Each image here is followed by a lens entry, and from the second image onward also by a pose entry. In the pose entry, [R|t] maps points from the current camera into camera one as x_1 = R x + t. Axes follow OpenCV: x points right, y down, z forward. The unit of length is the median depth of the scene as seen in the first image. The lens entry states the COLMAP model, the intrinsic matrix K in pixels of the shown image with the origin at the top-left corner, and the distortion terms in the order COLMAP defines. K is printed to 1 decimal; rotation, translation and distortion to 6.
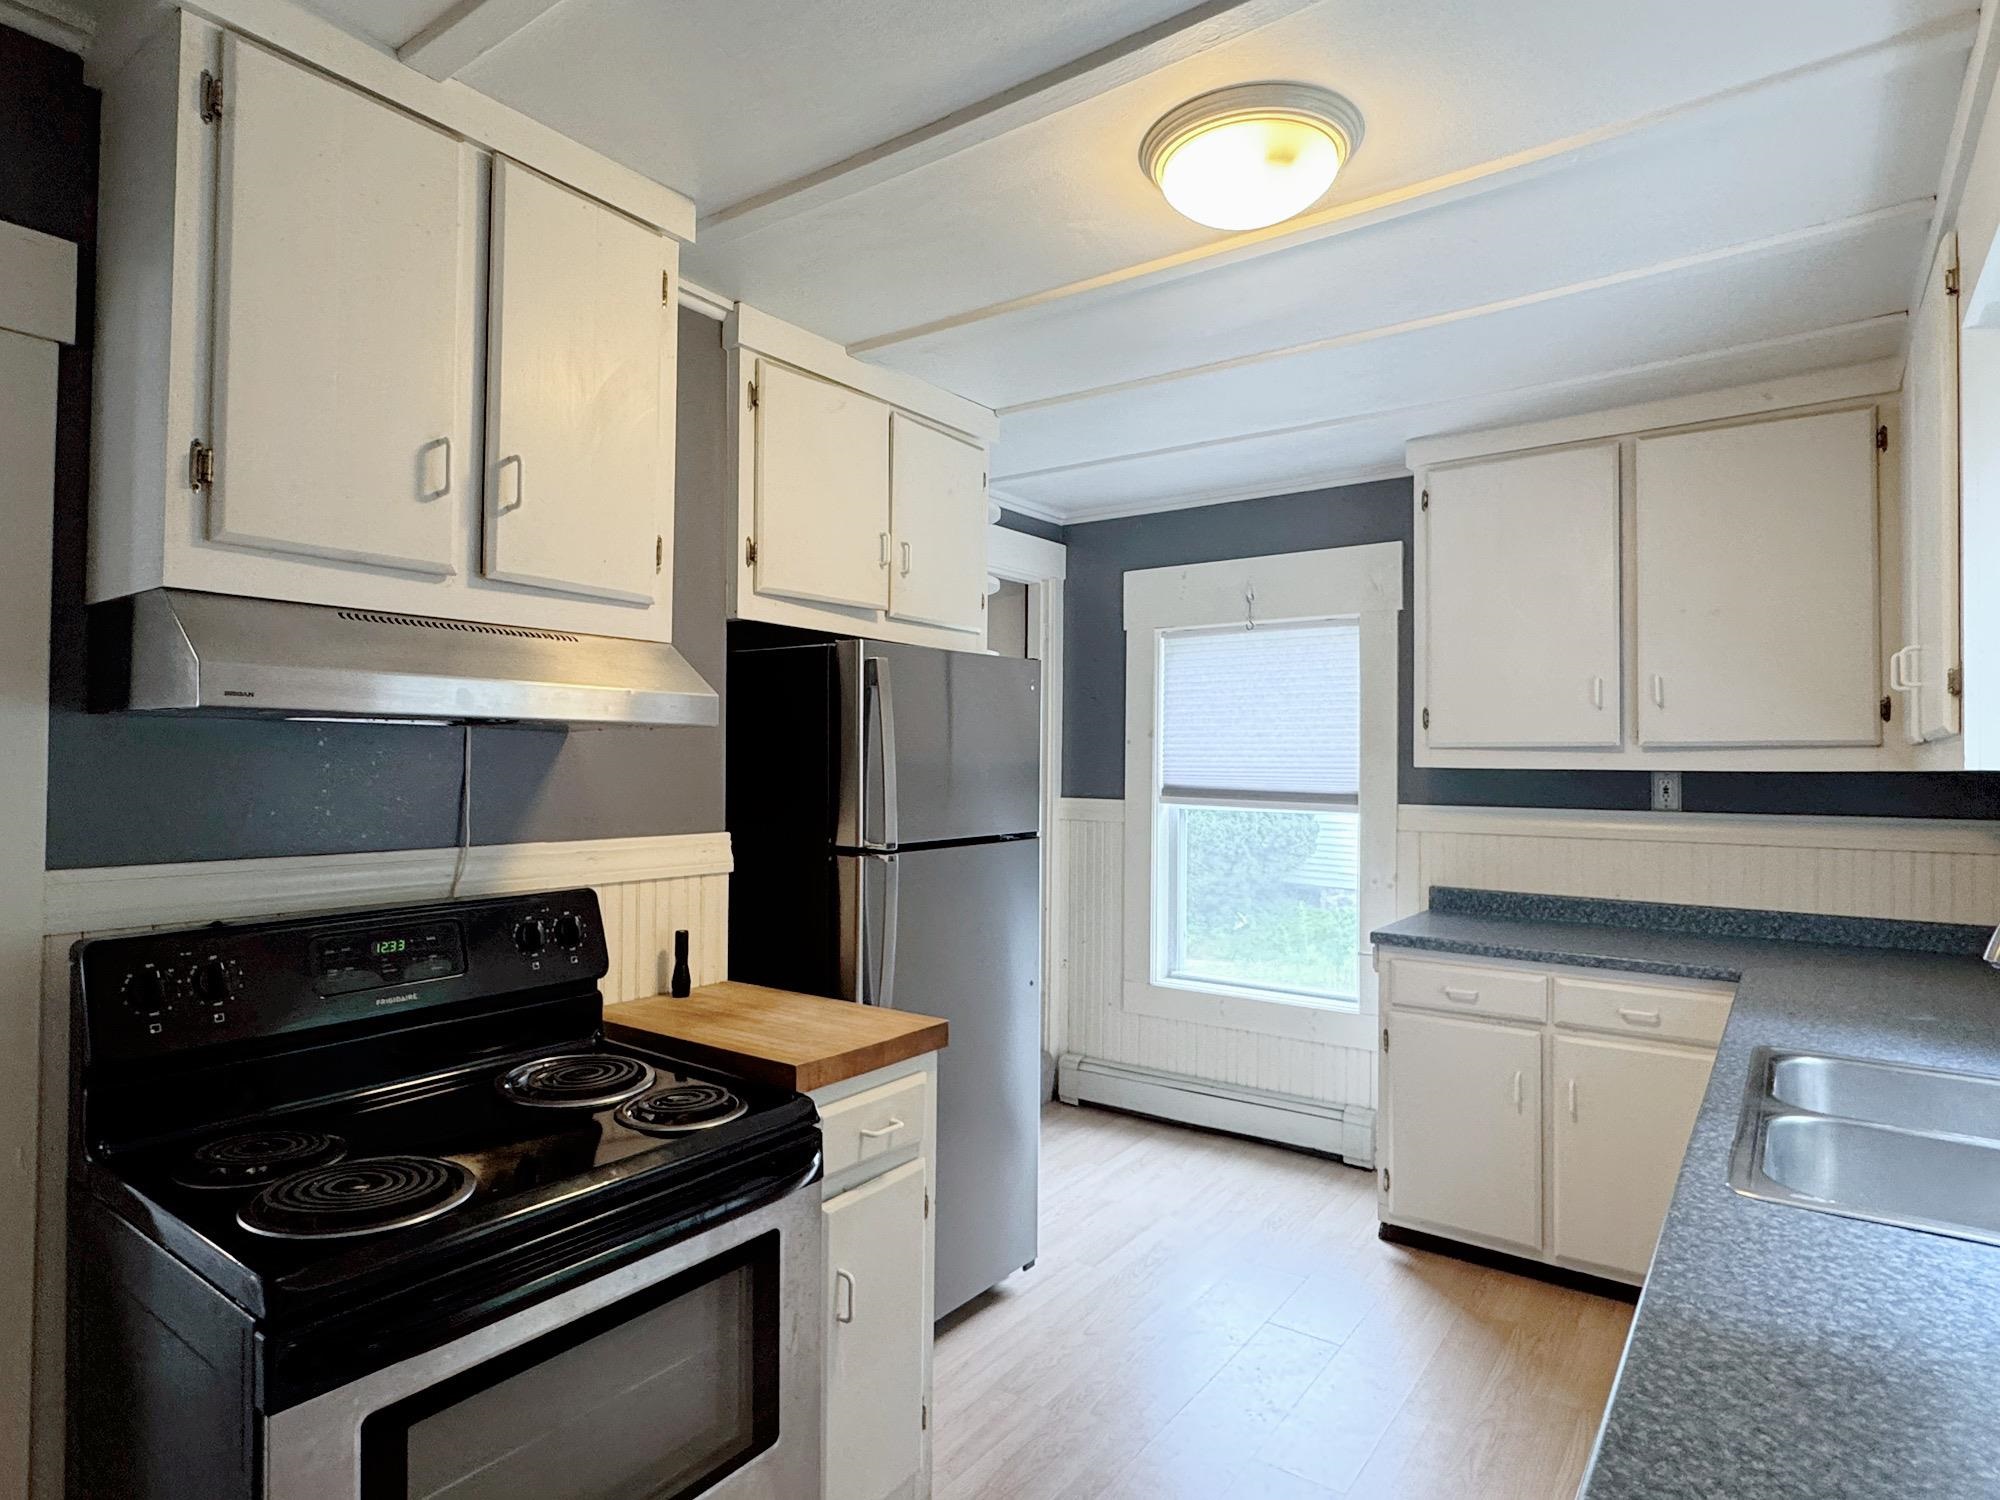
lens RADIAL K [[1104.2, 0, 995.9], [0, 1104.2, 749.2], [0, 0, 1]] dist [-0.002070, 0.000120]
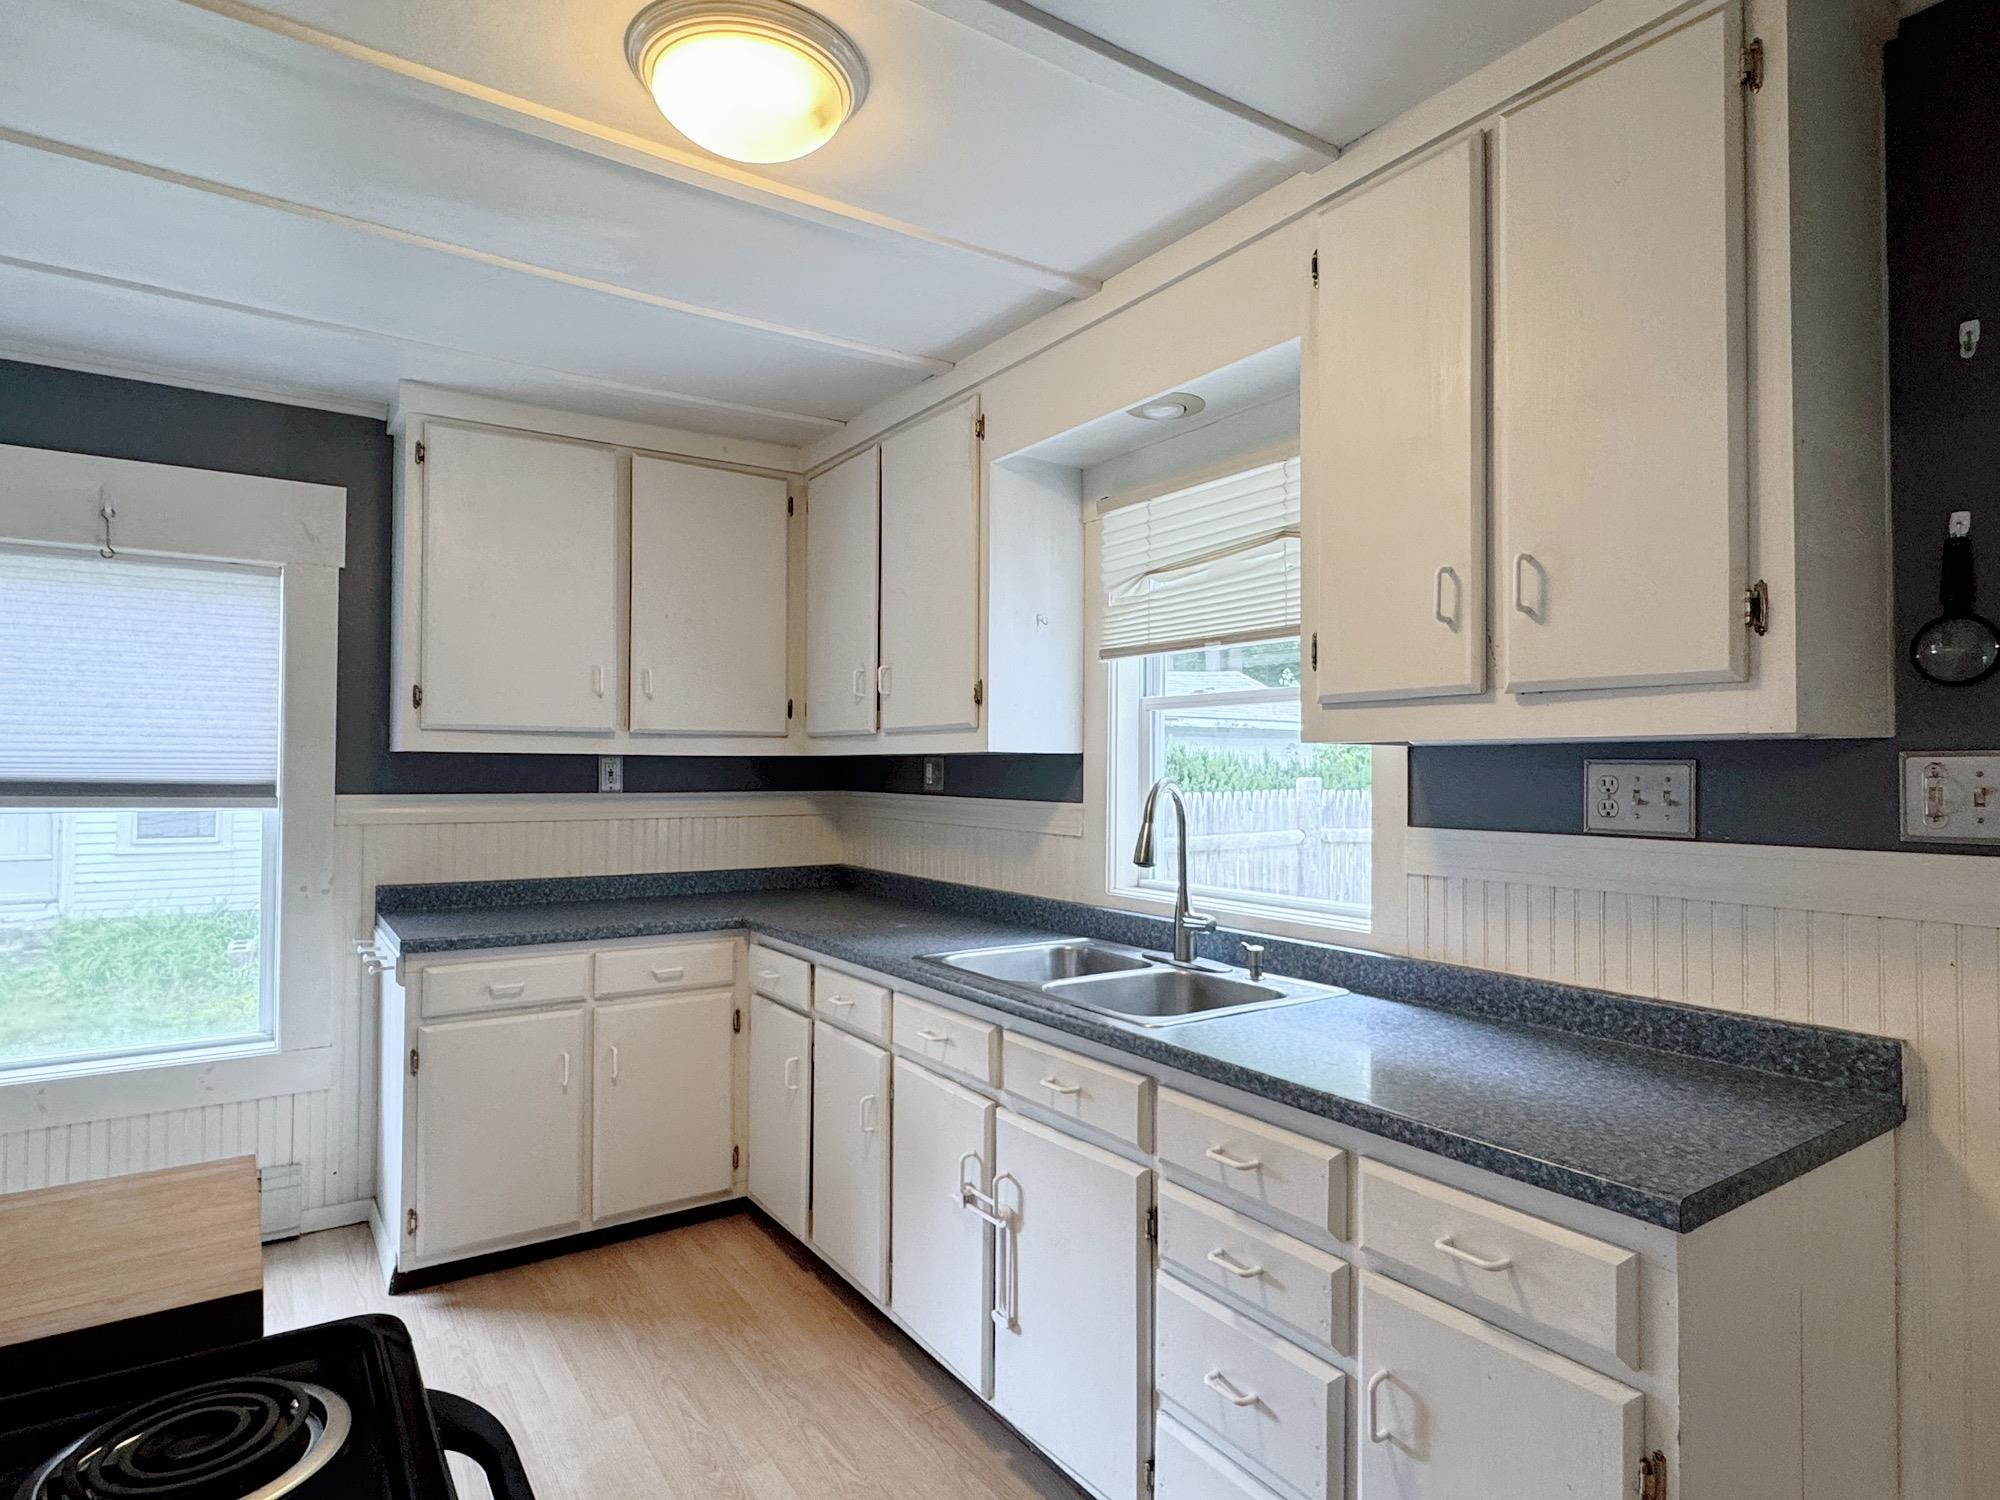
lens RADIAL K [[1104.2, 0, 995.9], [0, 1104.2, 749.2], [0, 0, 1]] dist [-0.002070, 0.000120]
pose [[0.330939, 0.010782, 0.943590, -0.351472], [-0.014693, 0.999872, -0.006272, 0.016106], [-0.943538, -0.011788, 0.331055, 0.303457]]
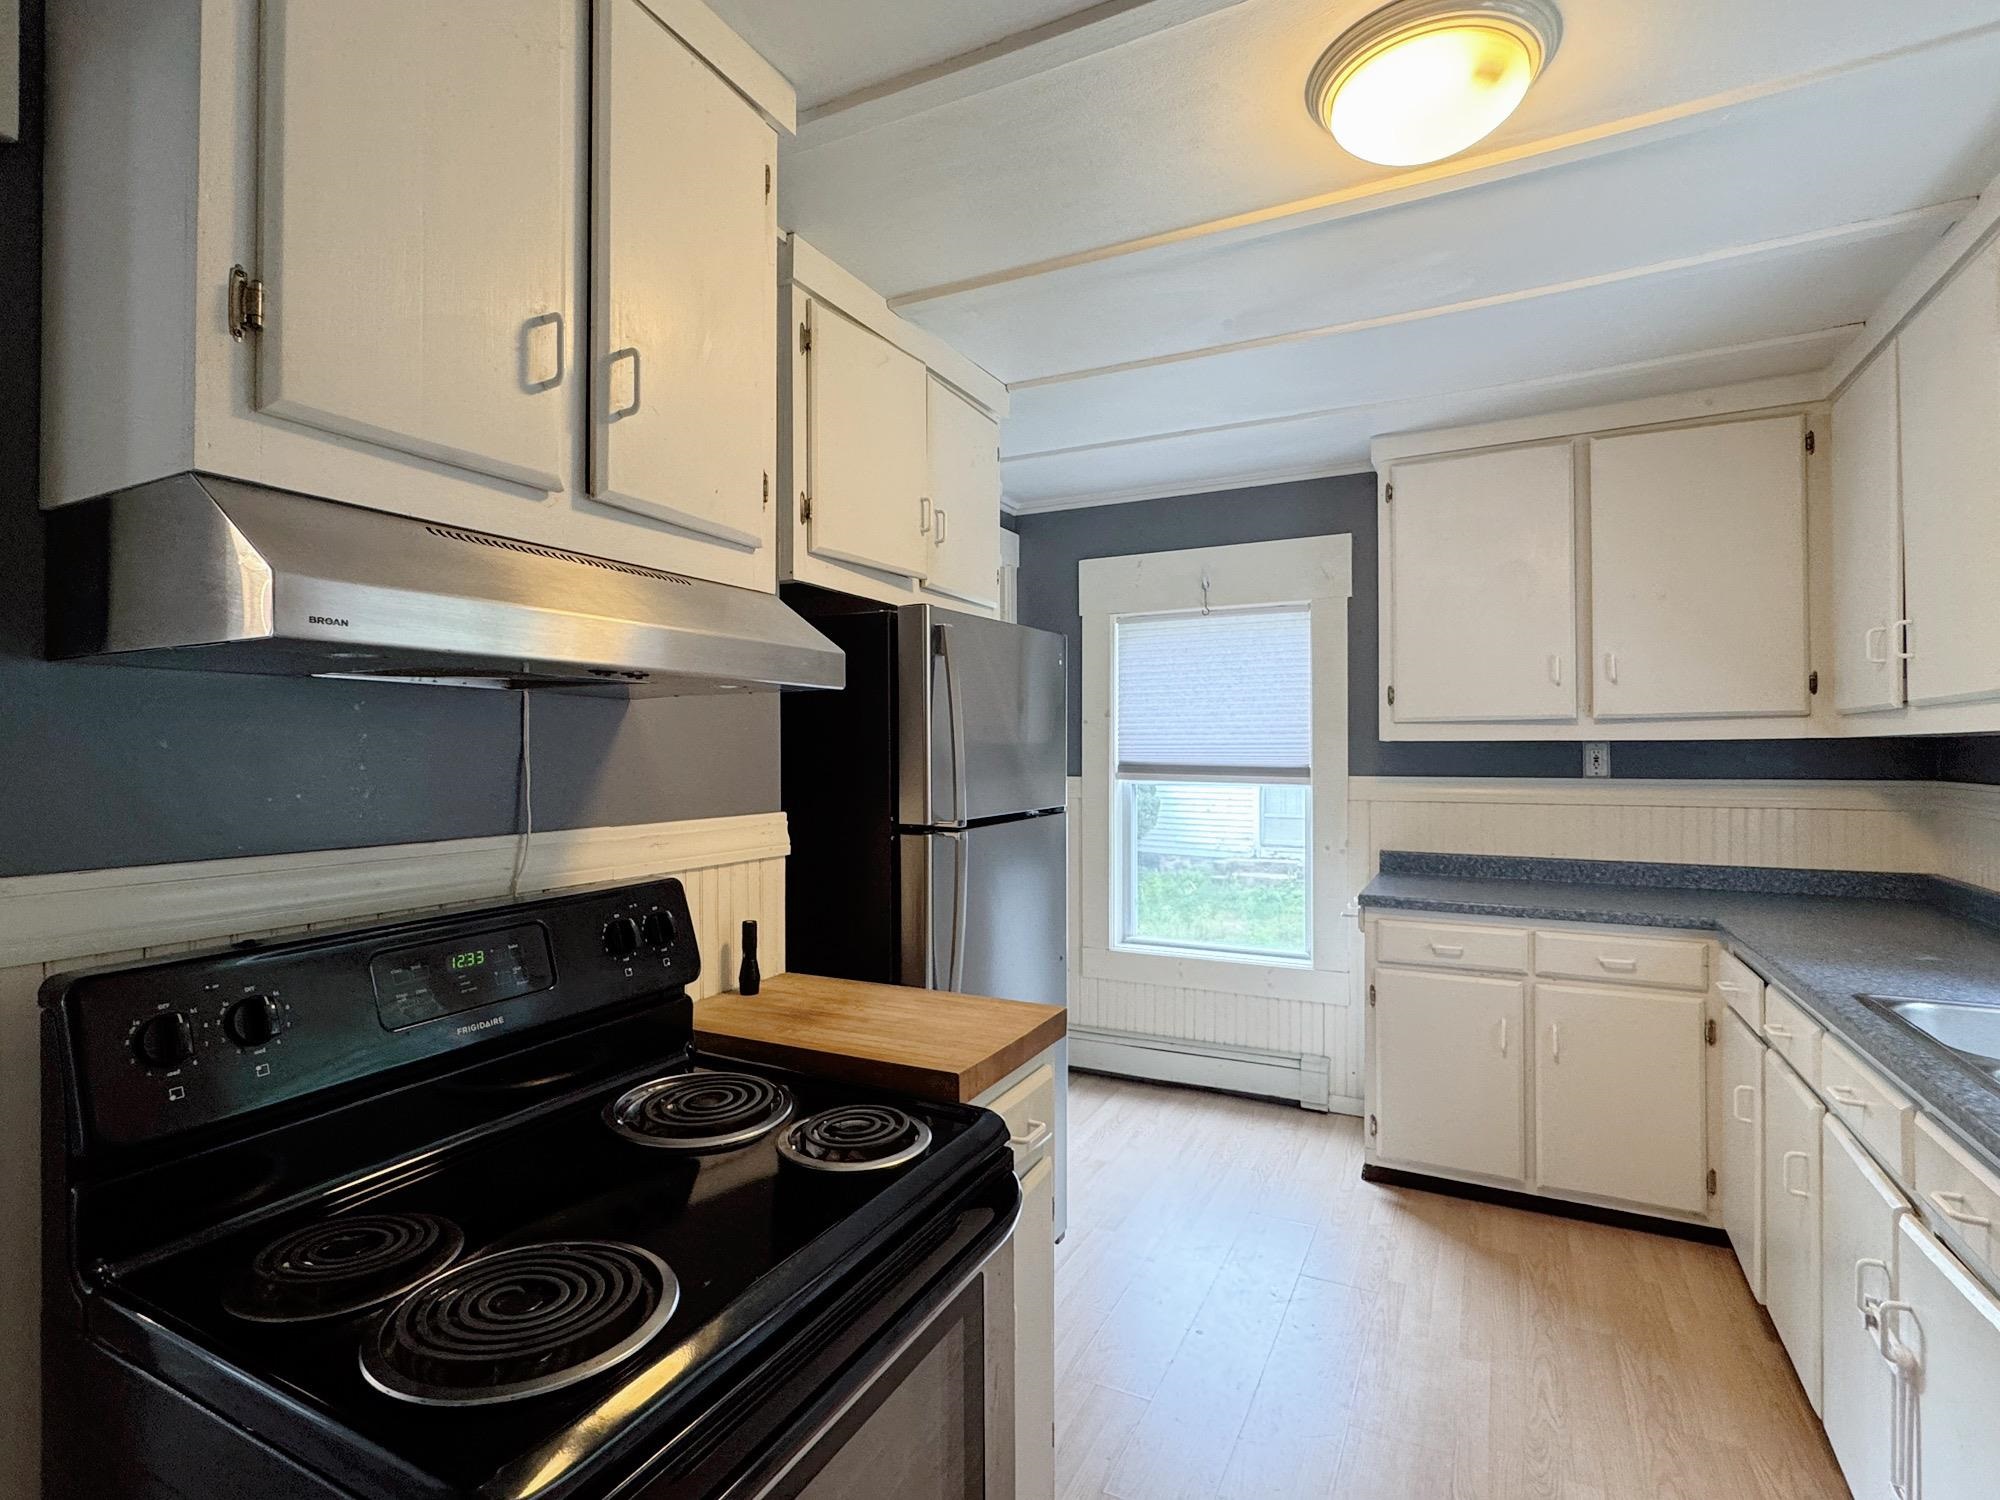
lens RADIAL K [[970.7, 0, 1000.0], [0, 970.7, 750.0], [0, 0, 1]] dist [-0.000493, -0.000699]
pose [[0.986764, -0.009978, 0.161855, -0.166416], [0.008117, 0.999893, 0.012153, 0.012786], [-0.161959, -0.010679, 0.986740, 0.145537]]
